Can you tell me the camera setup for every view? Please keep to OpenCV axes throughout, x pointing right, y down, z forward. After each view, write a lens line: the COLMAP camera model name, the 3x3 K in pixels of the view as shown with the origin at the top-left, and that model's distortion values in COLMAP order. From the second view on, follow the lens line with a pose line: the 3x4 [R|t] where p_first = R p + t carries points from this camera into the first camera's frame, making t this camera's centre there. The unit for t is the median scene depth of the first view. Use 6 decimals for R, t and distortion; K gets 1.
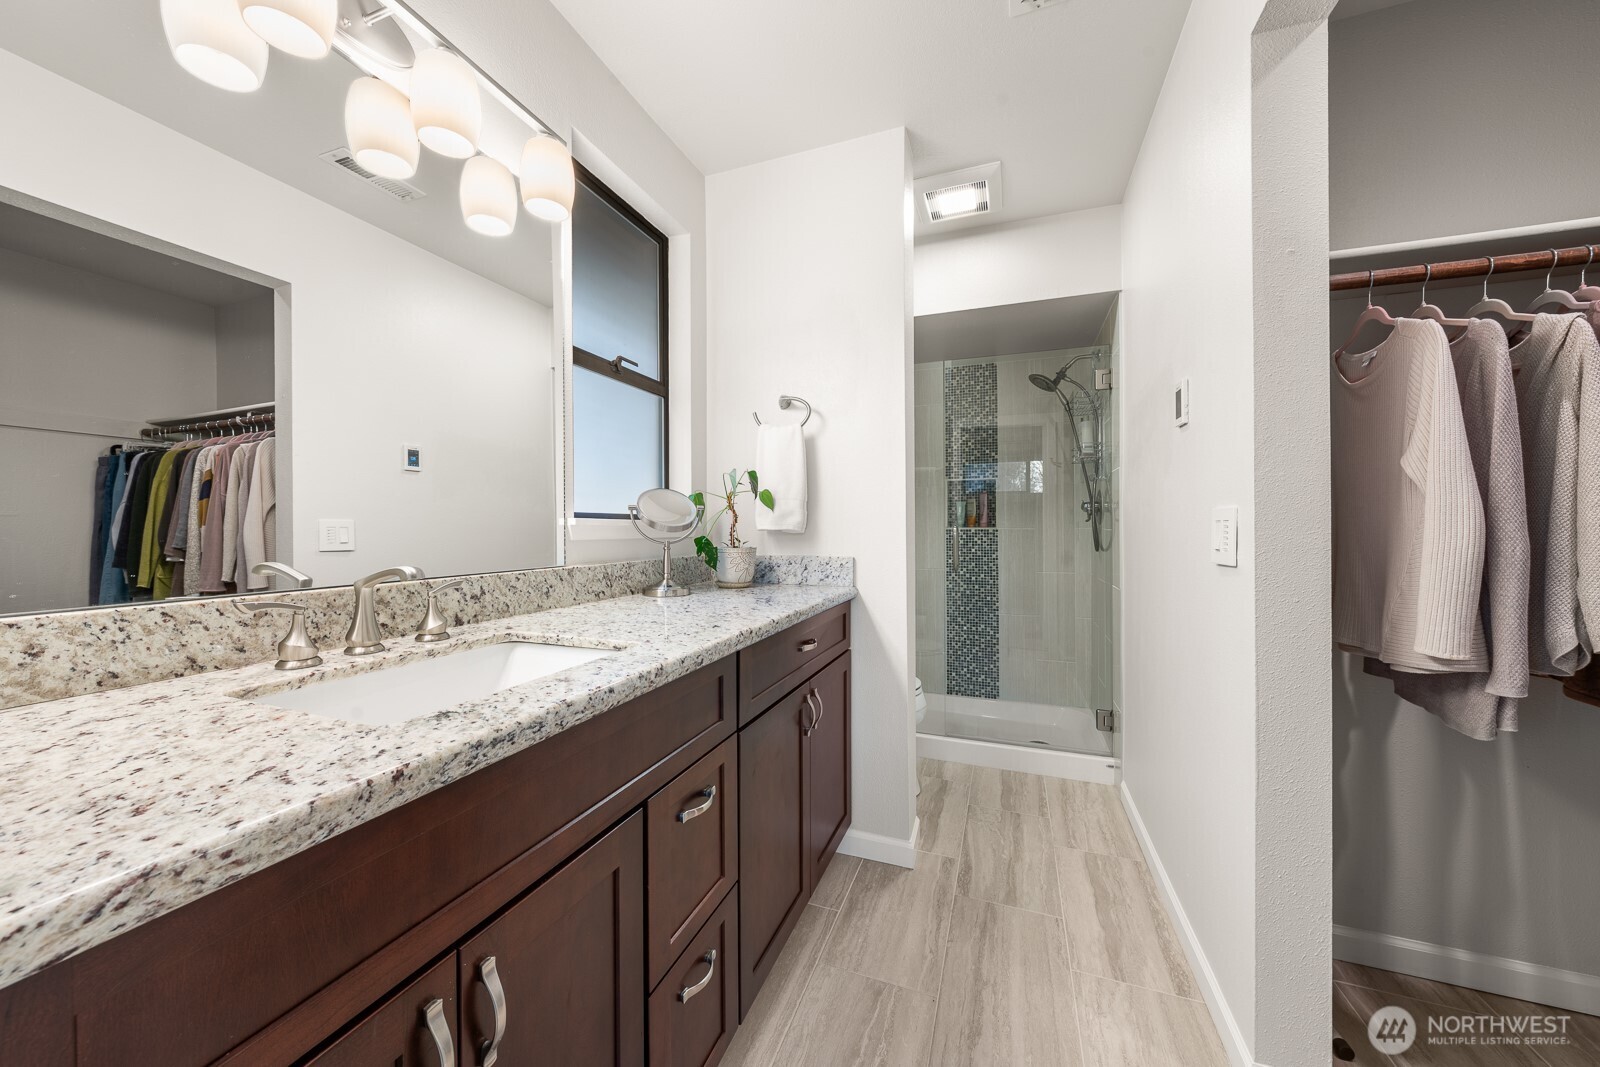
lens RADIAL K [[568.6, 0, 795.4], [0, 568.6, 531.3], [0, 0, 1]] dist [0.000244, 0.000009]
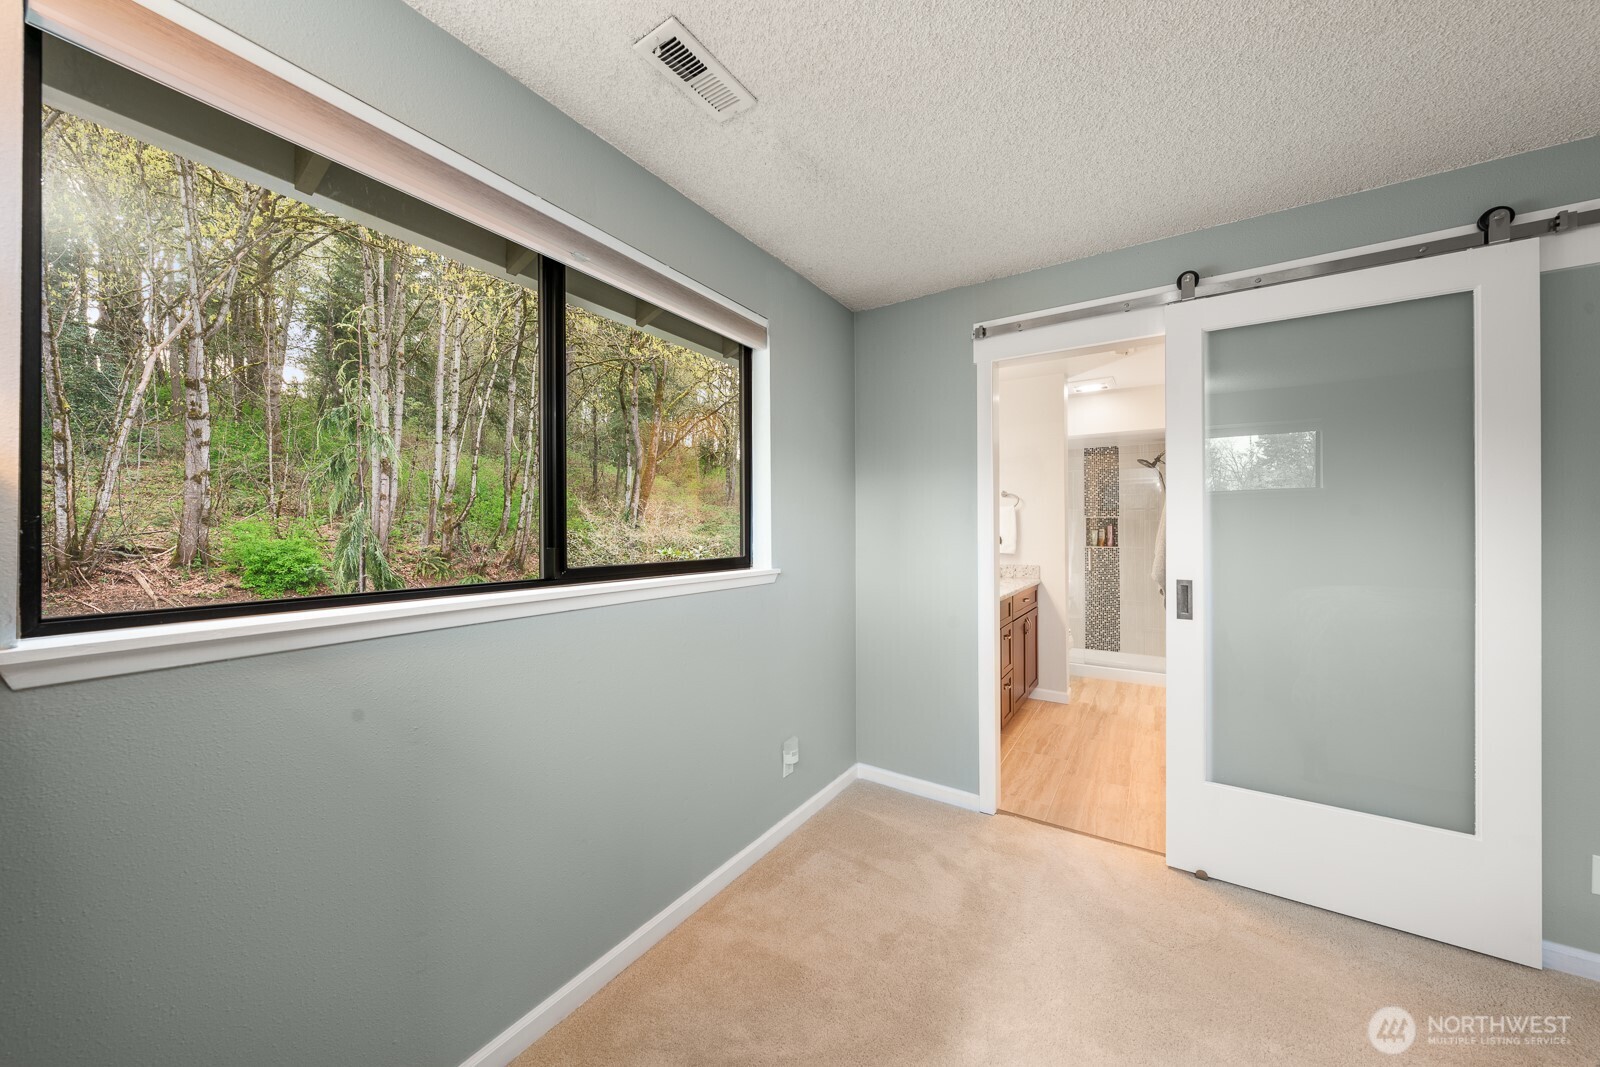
lens RADIAL K [[557.3, 0, 797.7], [0, 557.3, 527.7], [0, 0, 1]] dist [-0.000055, 0.000024]
pose [[0.976464, 0.000976, -0.215677, -0.199972], [-0.002445, 0.999976, -0.006545, -0.049099], [0.215666, 0.006918, 0.976443, -0.759588]]
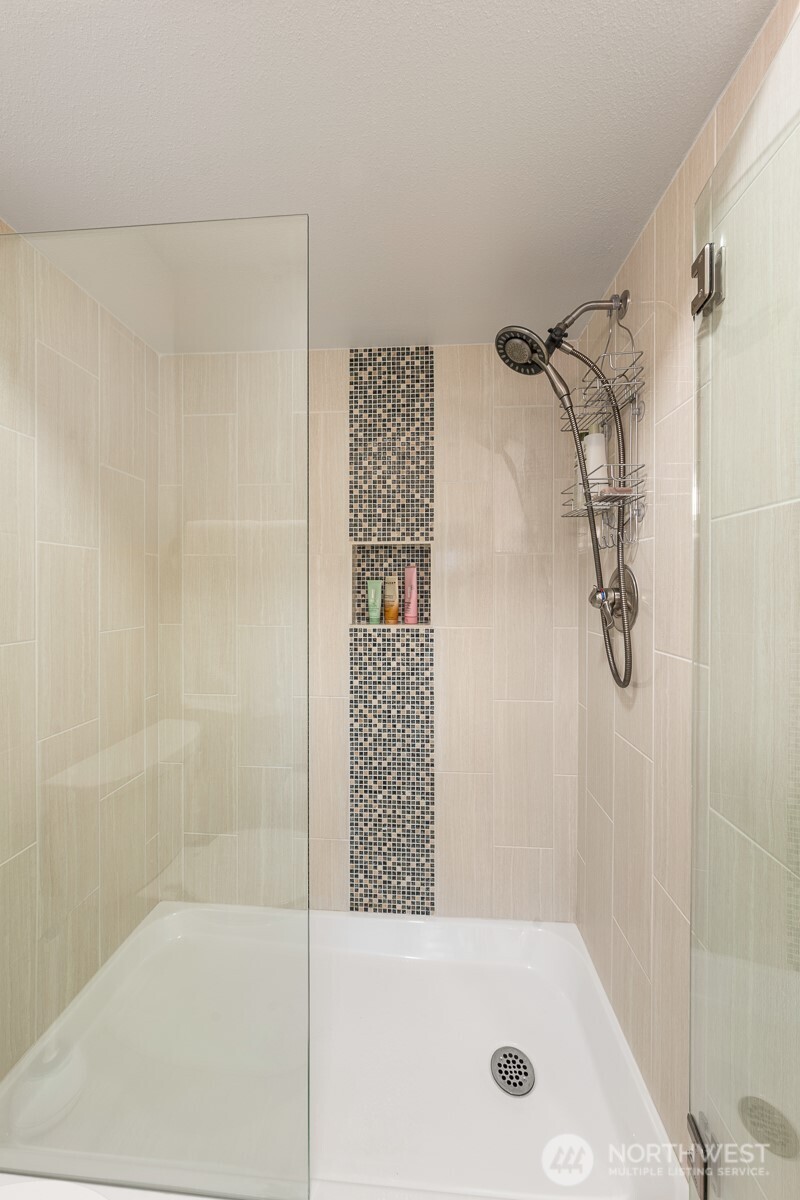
lens RADIAL K [[426.4, 0, 400.0], [0, 426.4, 600.0], [0, 0, 1]] dist [0.000244, 0.000009]
pose [[0.960299, -0.001831, 0.278966, 0.197611], [-0.003893, 0.999793, 0.019965, -0.041424], [-0.278945, -0.020259, 0.960093, 0.581135]]
